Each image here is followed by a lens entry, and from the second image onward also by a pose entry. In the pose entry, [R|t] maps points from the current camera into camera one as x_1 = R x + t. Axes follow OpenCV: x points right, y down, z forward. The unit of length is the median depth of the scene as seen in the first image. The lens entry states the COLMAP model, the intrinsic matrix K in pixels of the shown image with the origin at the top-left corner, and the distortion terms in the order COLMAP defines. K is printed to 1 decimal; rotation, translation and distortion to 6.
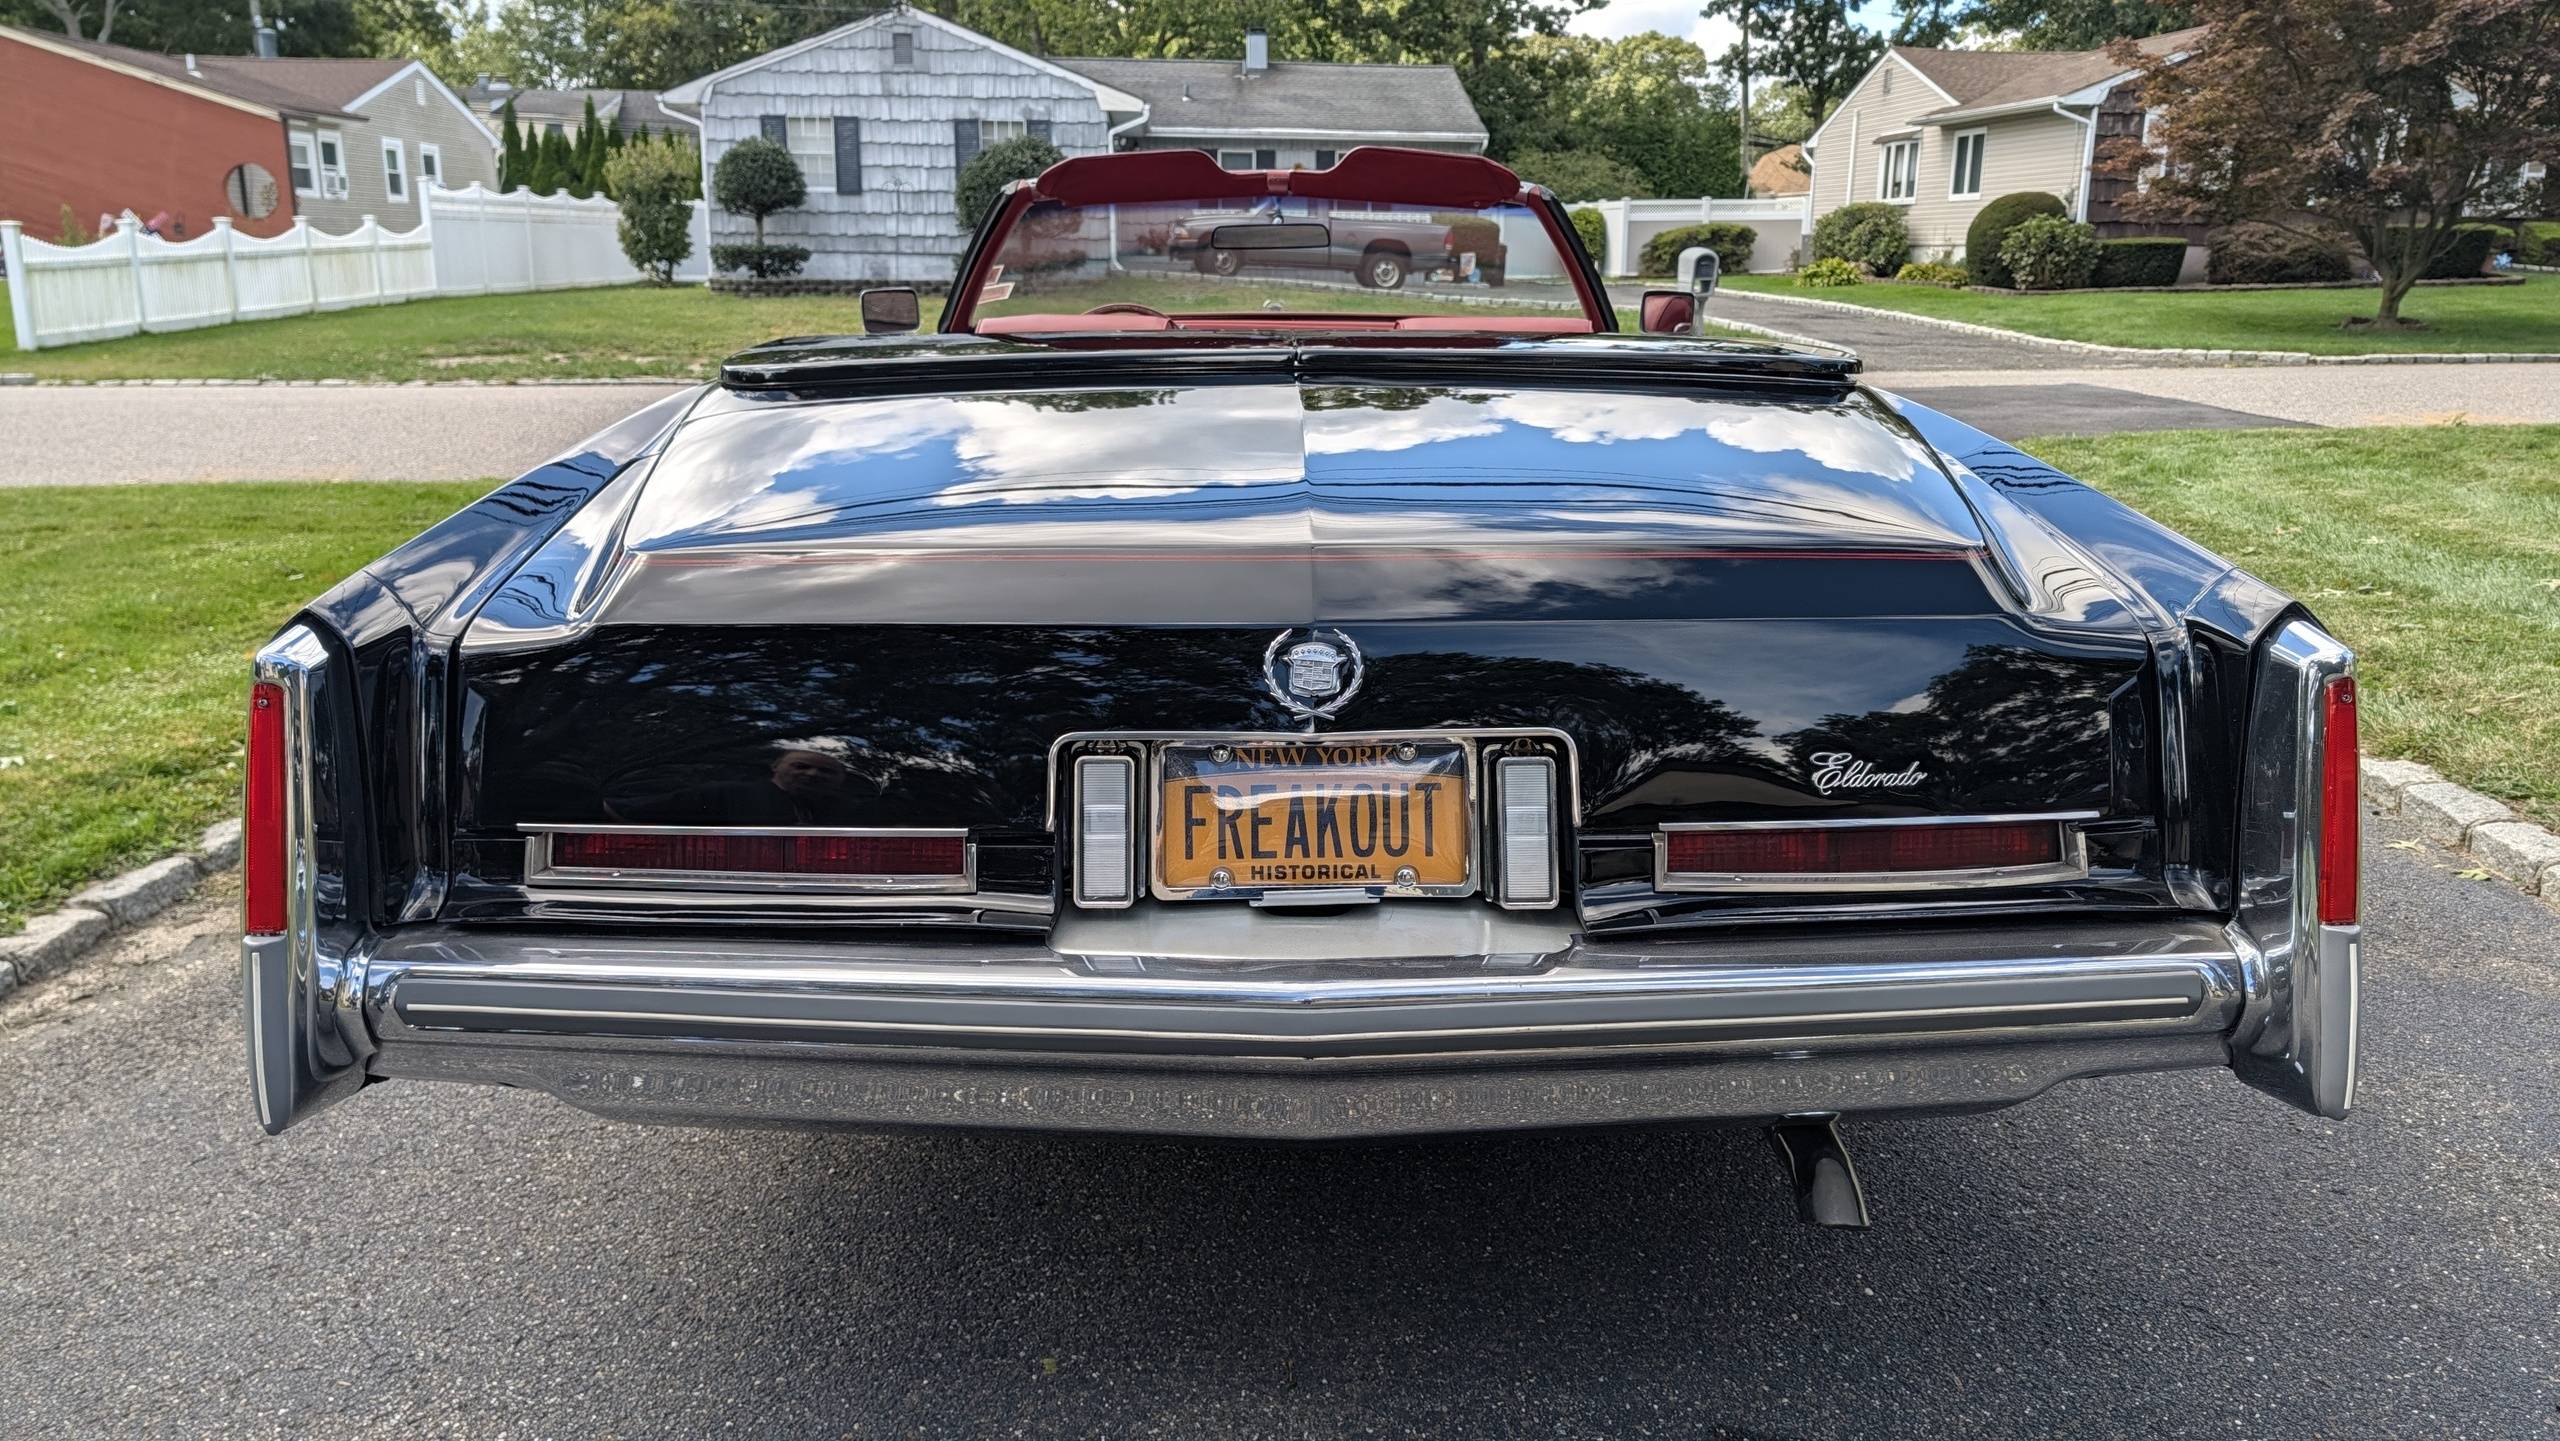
lens RADIAL K [[1876.7, 0, 1297.9], [0, 1876.7, 727.9], [0, 0, 1]] dist [0.022892, -0.022076]
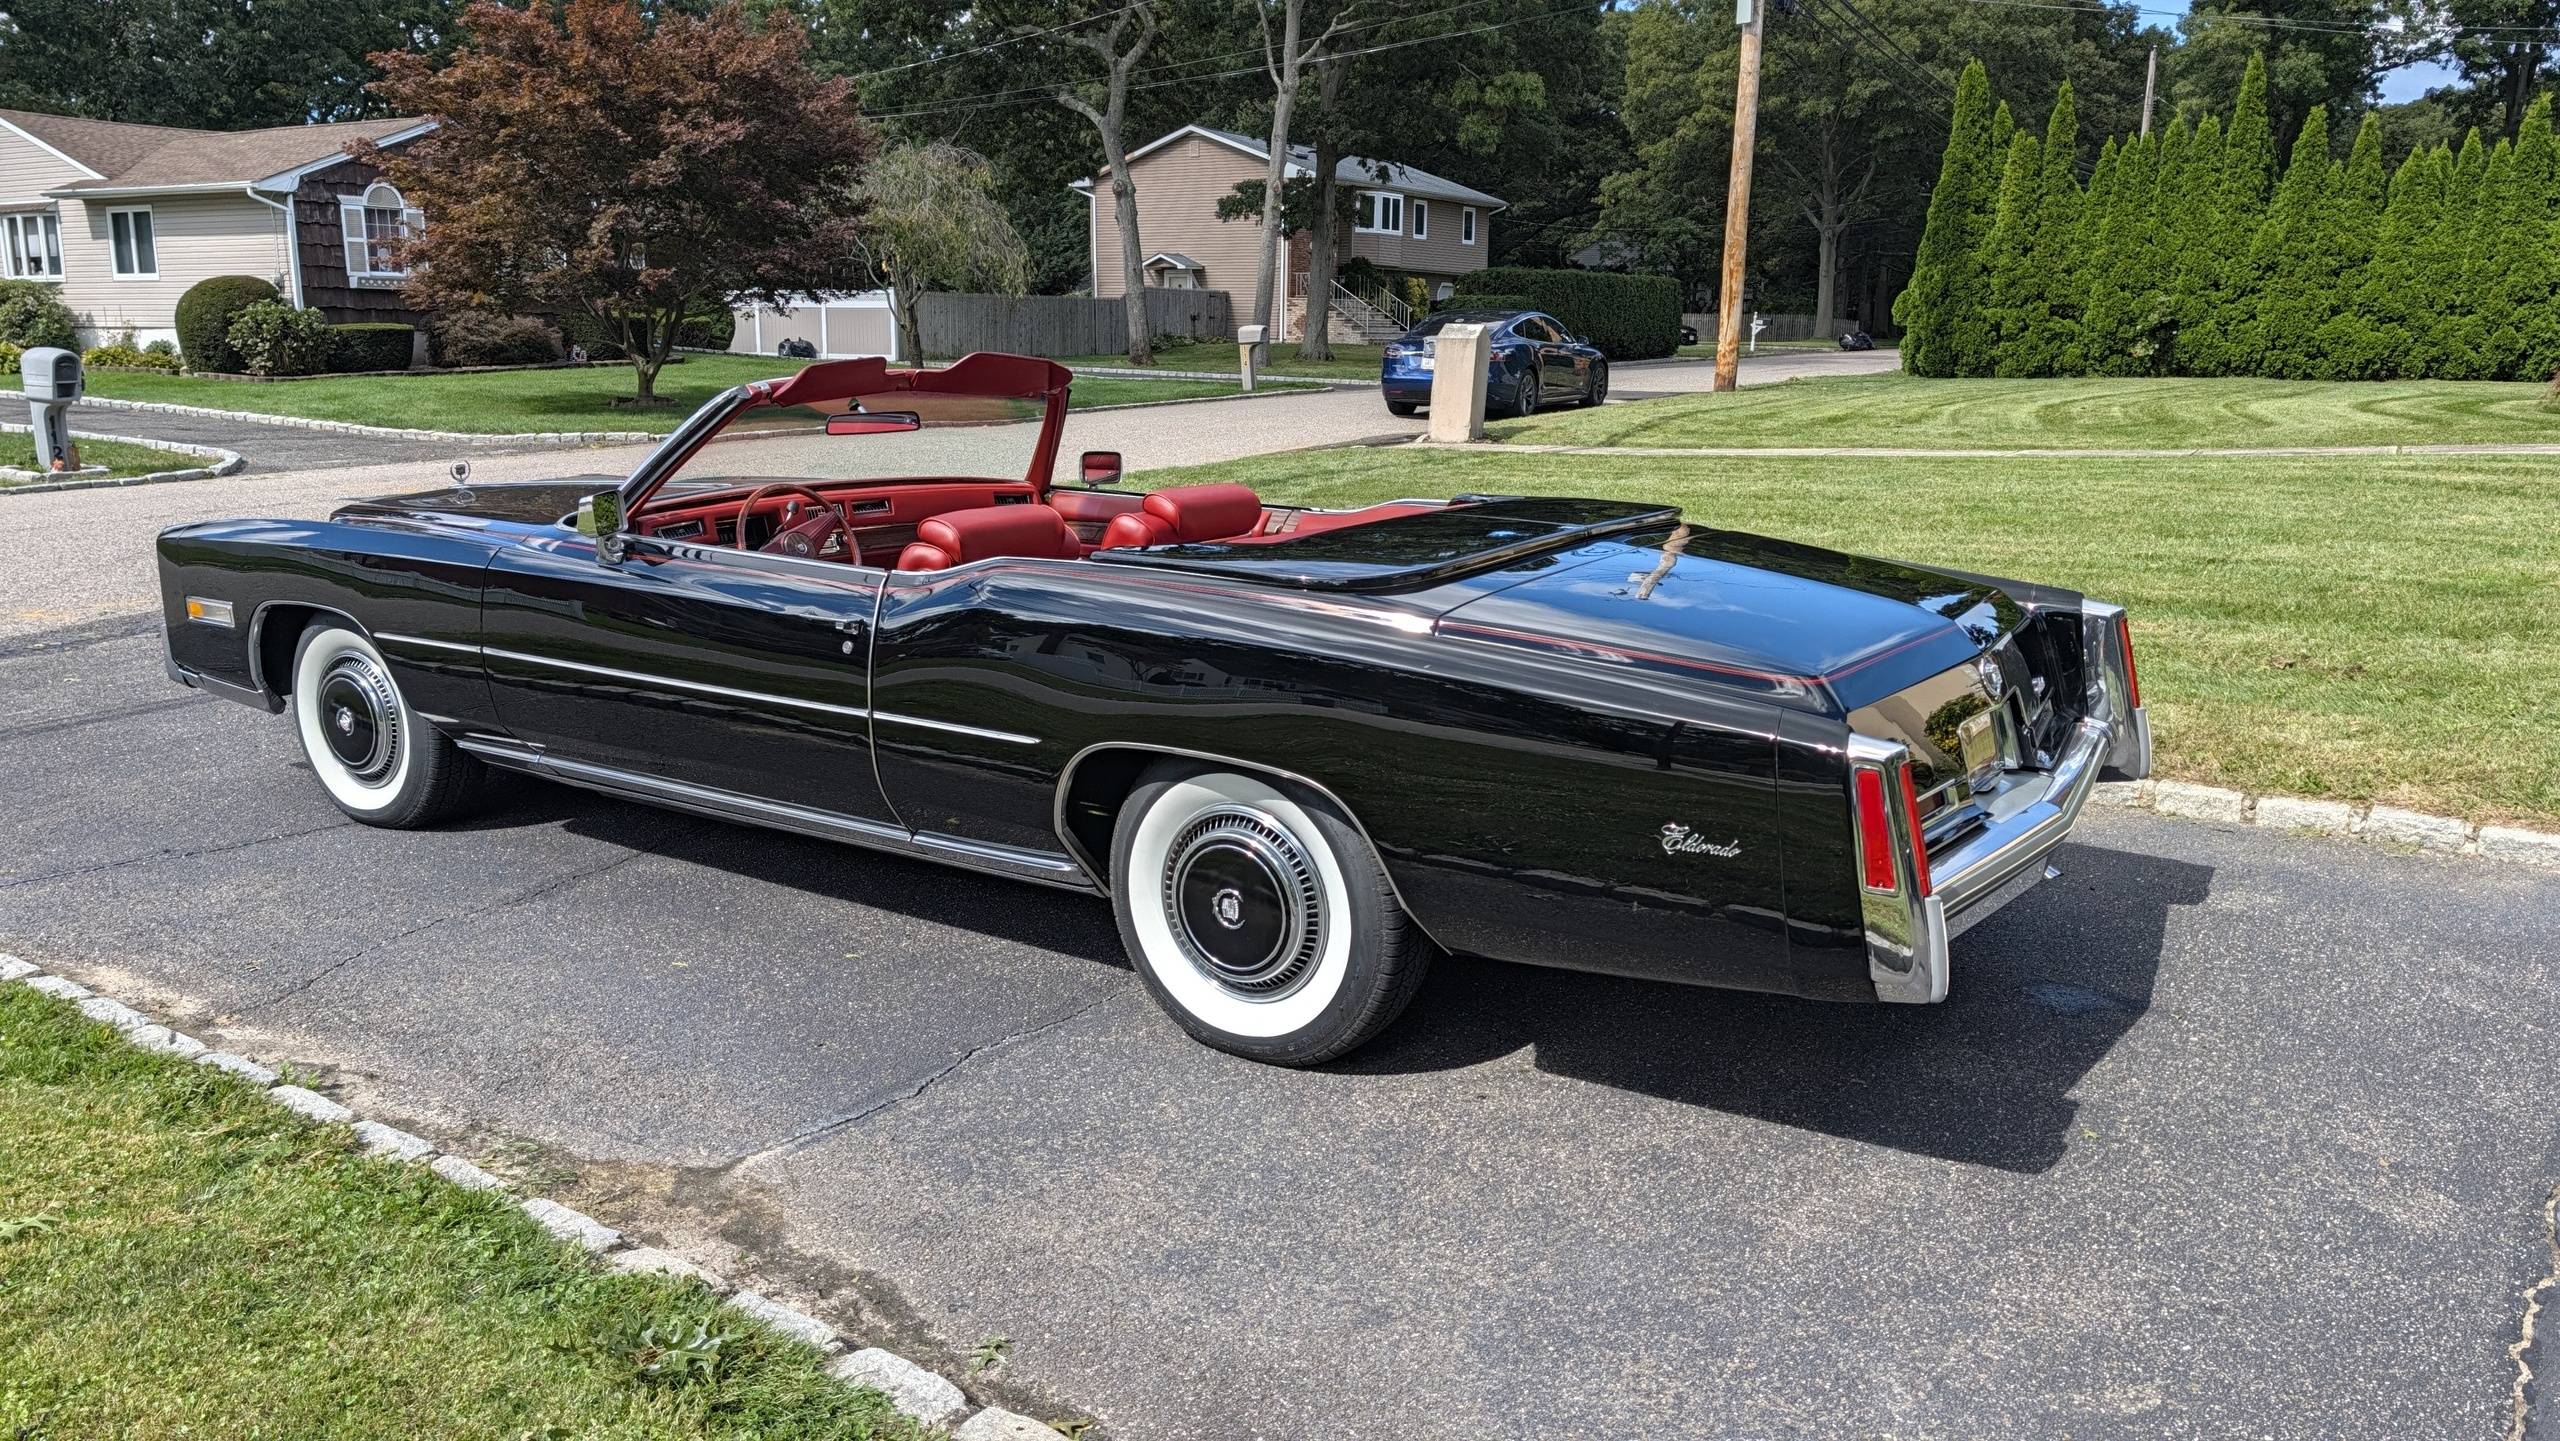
lens RADIAL K [[1876.7, 0, 1265.0], [0, 1876.7, 714.0], [0, 0, 1]] dist [0.022892, -0.022076]
pose [[0.576904, -0.169262, 0.799082, -0.115100], [0.200458, 0.977714, 0.062378, -0.015112], [-0.791832, 0.124196, 0.597977, 0.018778]]
